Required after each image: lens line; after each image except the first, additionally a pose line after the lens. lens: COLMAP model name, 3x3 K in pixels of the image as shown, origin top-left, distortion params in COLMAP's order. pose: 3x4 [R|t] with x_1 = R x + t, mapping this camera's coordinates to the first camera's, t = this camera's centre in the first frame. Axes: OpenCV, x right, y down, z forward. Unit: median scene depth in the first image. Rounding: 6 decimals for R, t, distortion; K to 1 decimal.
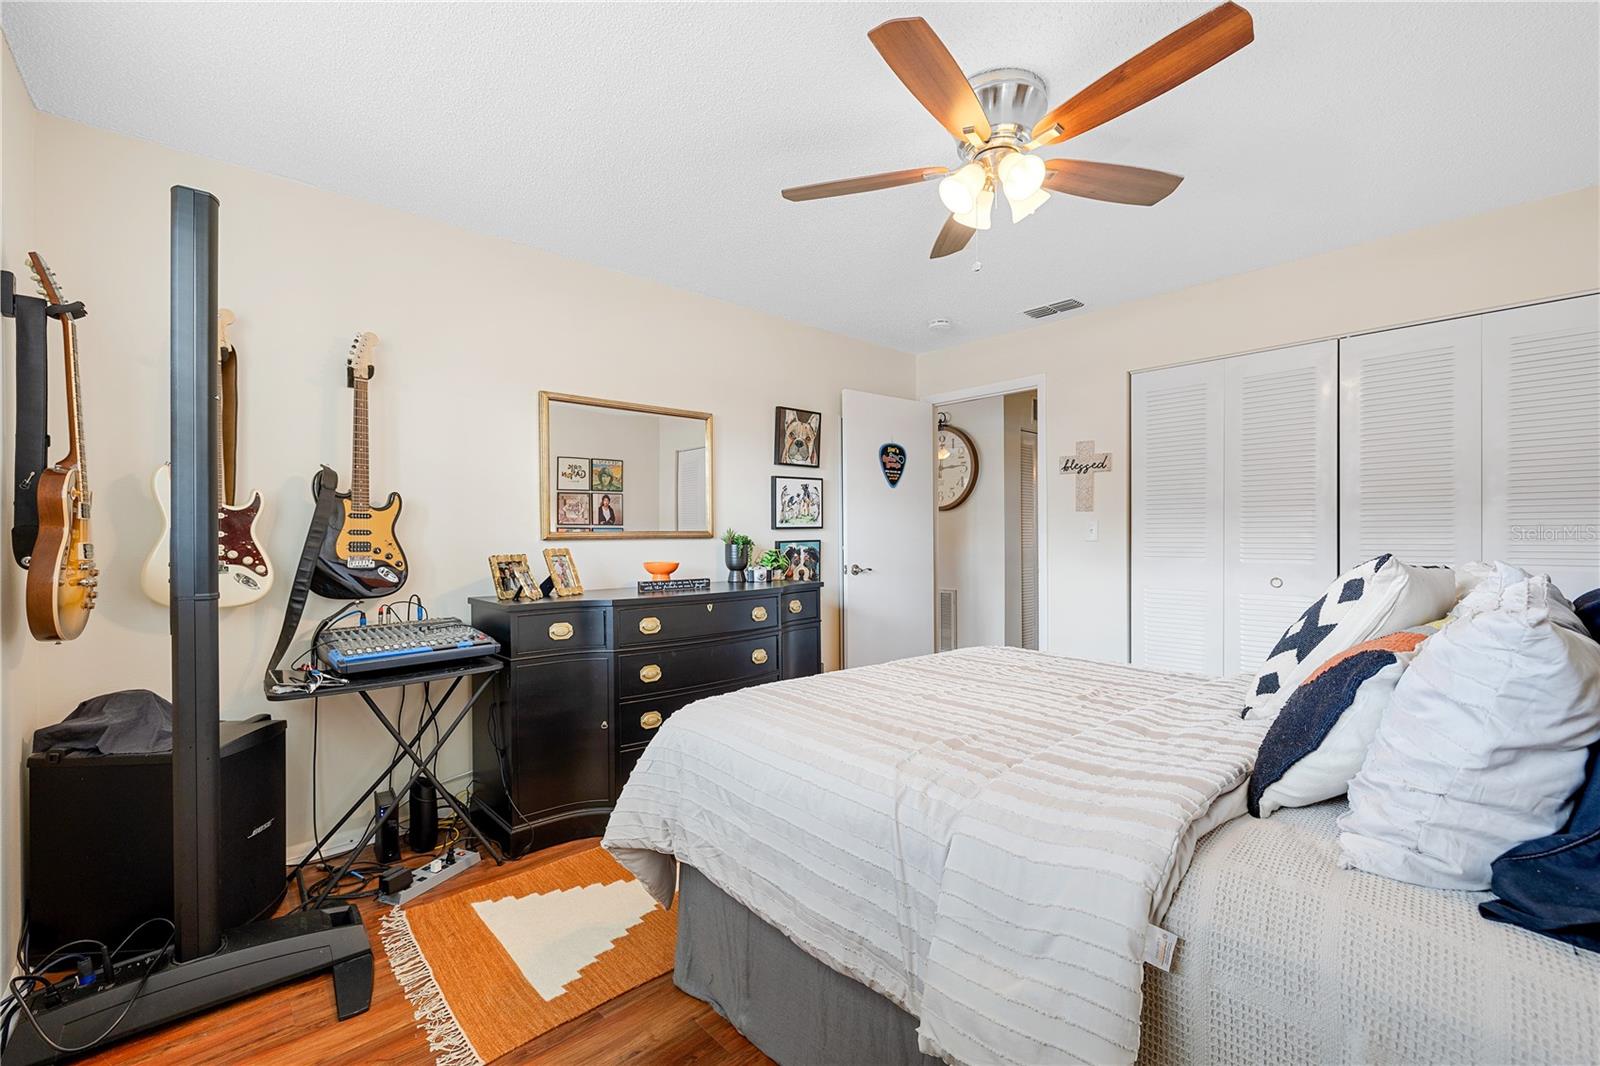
lens RADIAL K [[676.9, 0, 799.6], [0, 676.9, 529.7], [0, 0, 1]] dist [0.002355, 0.000214]
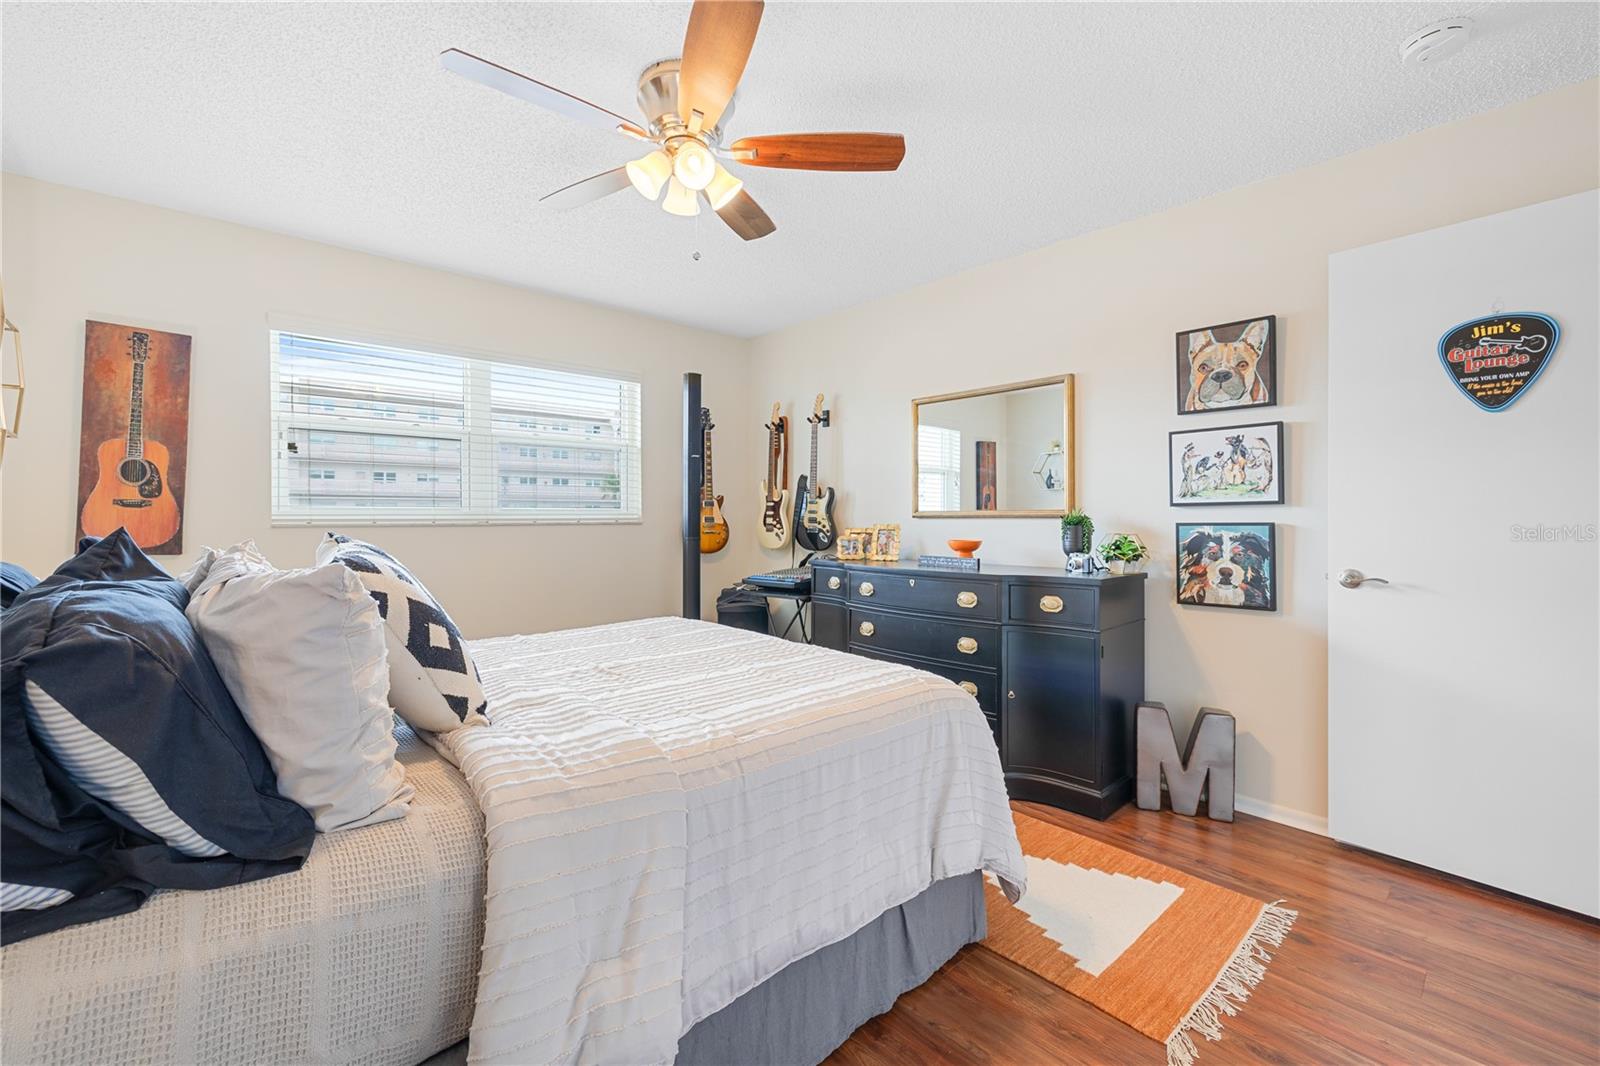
lens RADIAL K [[654.3, 0, 797.0], [0, 654.3, 518.7], [0, 0, 1]] dist [-0.001653, -0.000257]
pose [[0.000648, 0.011784, -0.999930, 0.642015], [0.009211, 0.999888, 0.011789, 0.000390], [0.999957, -0.009218, 0.000539, 0.587413]]
